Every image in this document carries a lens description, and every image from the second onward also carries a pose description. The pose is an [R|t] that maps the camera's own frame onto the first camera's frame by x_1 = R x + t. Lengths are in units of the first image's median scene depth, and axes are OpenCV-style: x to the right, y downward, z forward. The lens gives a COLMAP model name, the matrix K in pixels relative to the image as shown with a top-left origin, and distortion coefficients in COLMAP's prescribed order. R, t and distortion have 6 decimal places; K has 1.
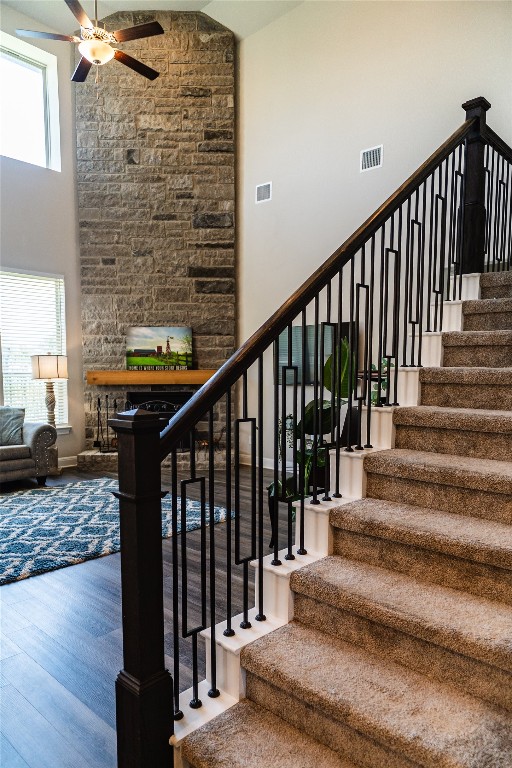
lens RADIAL K [[520.6, 0, 244.1], [0, 520.6, 414.2], [0, 0, 1]] dist [0.003005, 0.000883]
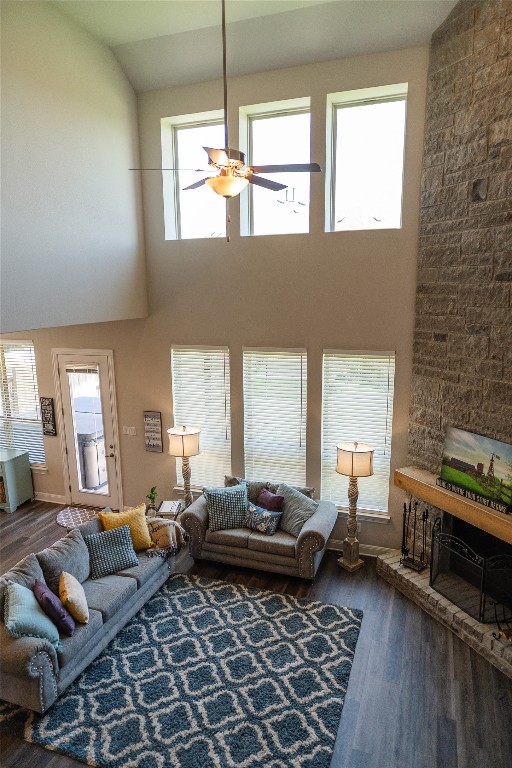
lens RADIAL K [[480.6, 0, 253.9], [0, 480.6, 390.2], [0, 0, 1]] dist [-0.005141, 0.003595]
pose [[0.414982, 0.172488, -0.893330, 0.272278], [-0.061210, 0.984933, 0.161741, -0.315862], [0.907768, -0.012439, 0.419287, 0.457542]]
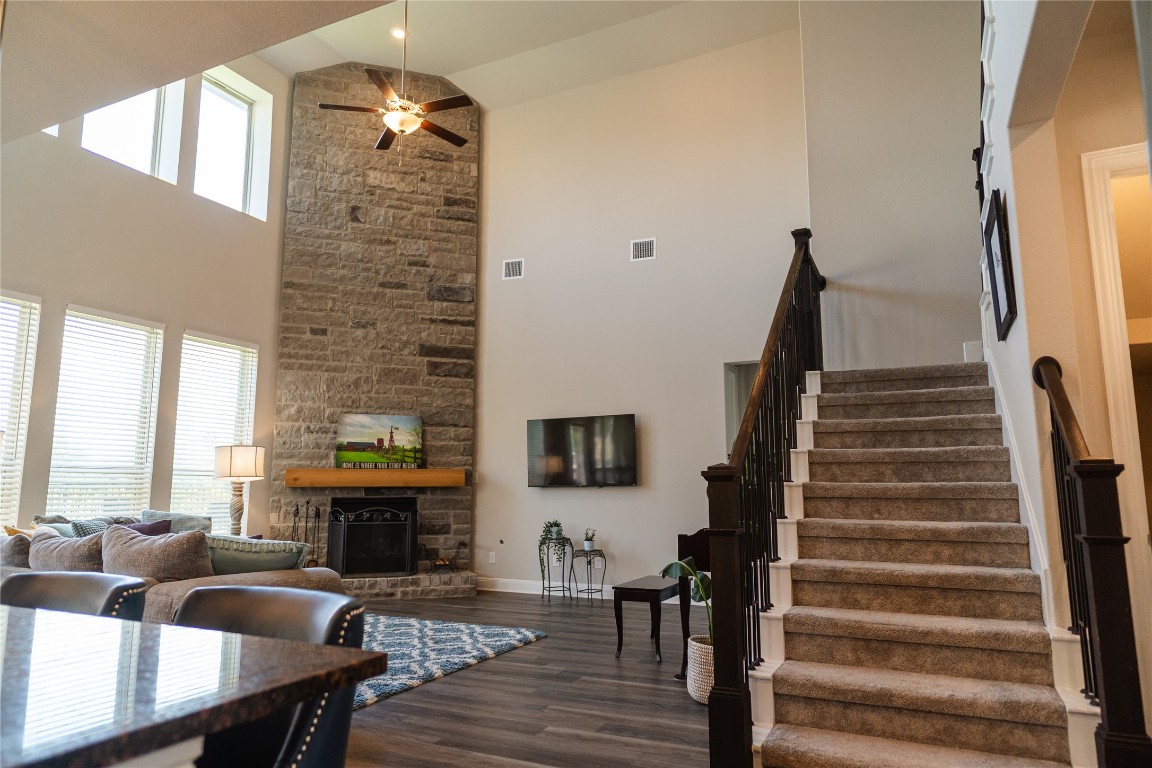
lens RADIAL K [[721.0, 0, 563.5], [0, 721.0, 384.7], [0, 0, 1]] dist [-0.005141, 0.003595]
pose [[0.954034, 0.045125, 0.296281, -0.227048], [0.022566, 0.974977, -0.221159, 0.038402], [-0.298847, 0.217680, 0.929143, -0.118447]]
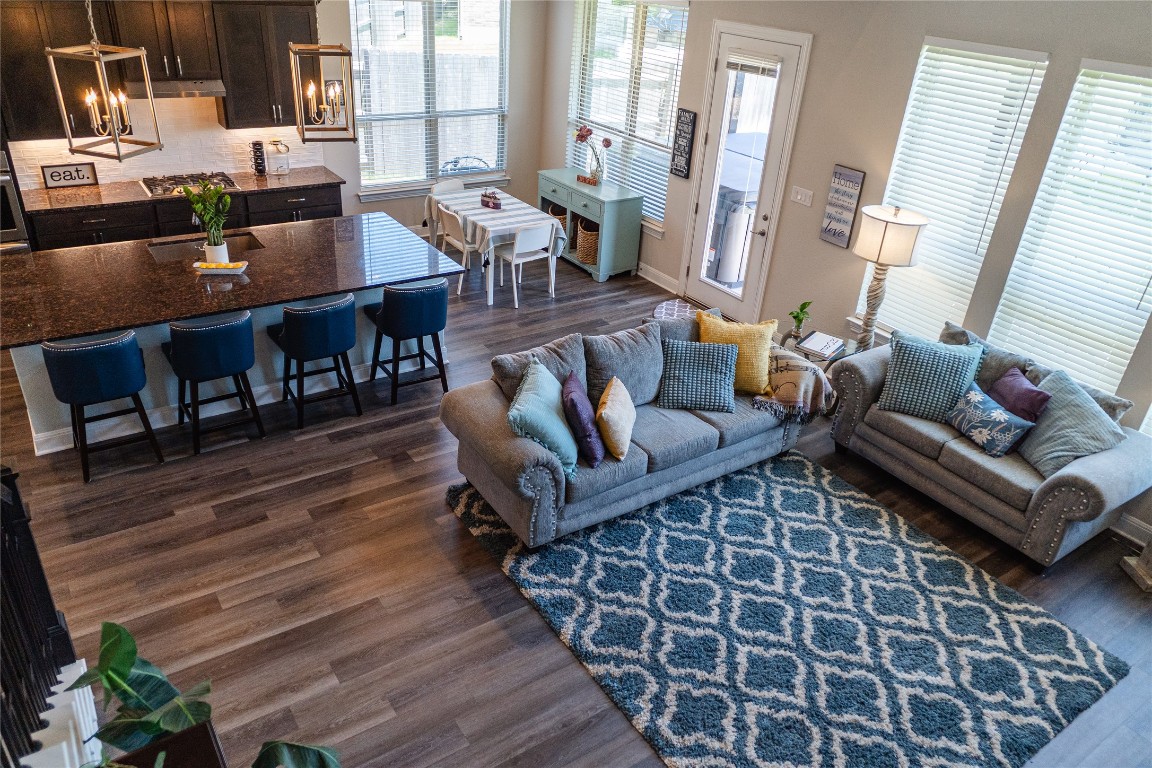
lens RADIAL K [[802.0, 0, 580.9], [0, 802.0, 384.9], [0, 0, 1]] dist [-0.009765, 0.003536]
pose [[-0.190990, 0.455552, -0.869480, 0.233323], [-0.148761, 0.862121, 0.484373, -0.275458], [0.970254, 0.221855, -0.096888, 0.532434]]
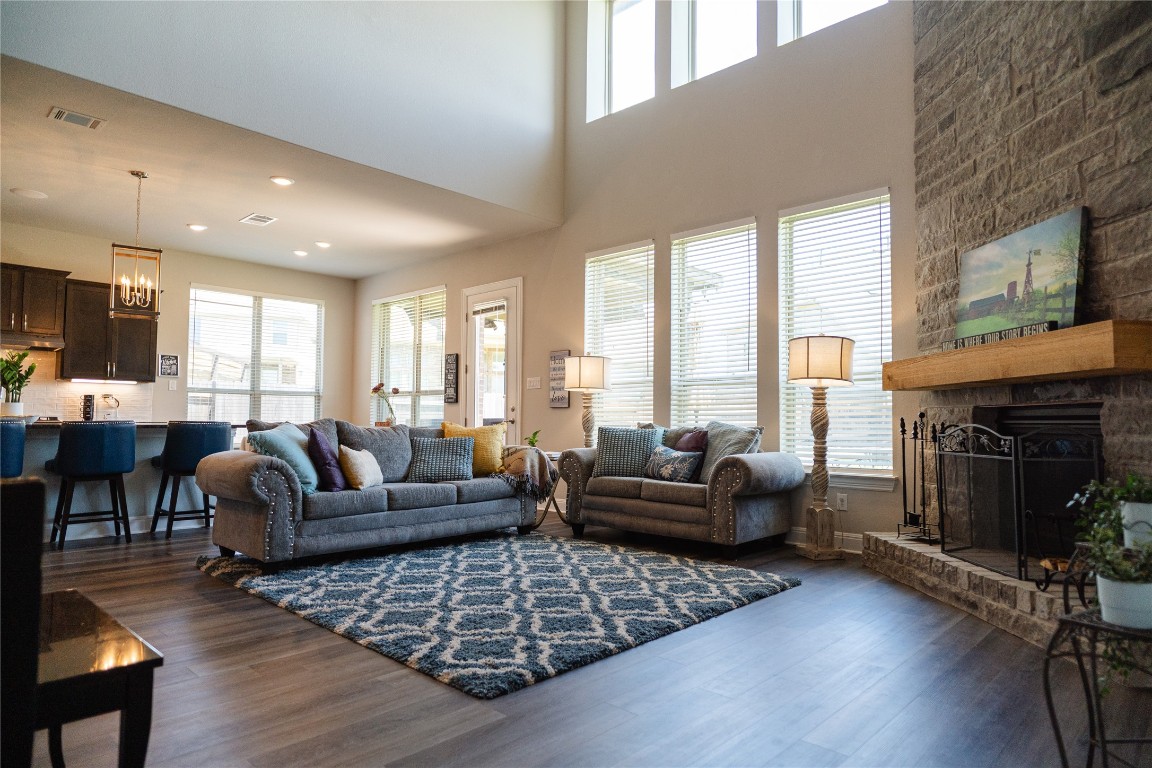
lens RADIAL K [[668.6, 0, 573.2], [0, 668.6, 386.3], [0, 0, 1]] dist [-0.004579, -0.000214]
pose [[0.018608, -0.046061, -0.998765, 0.312849], [-0.089588, 0.994843, -0.047549, -0.004389], [0.995805, 0.090363, 0.014385, 0.688555]]
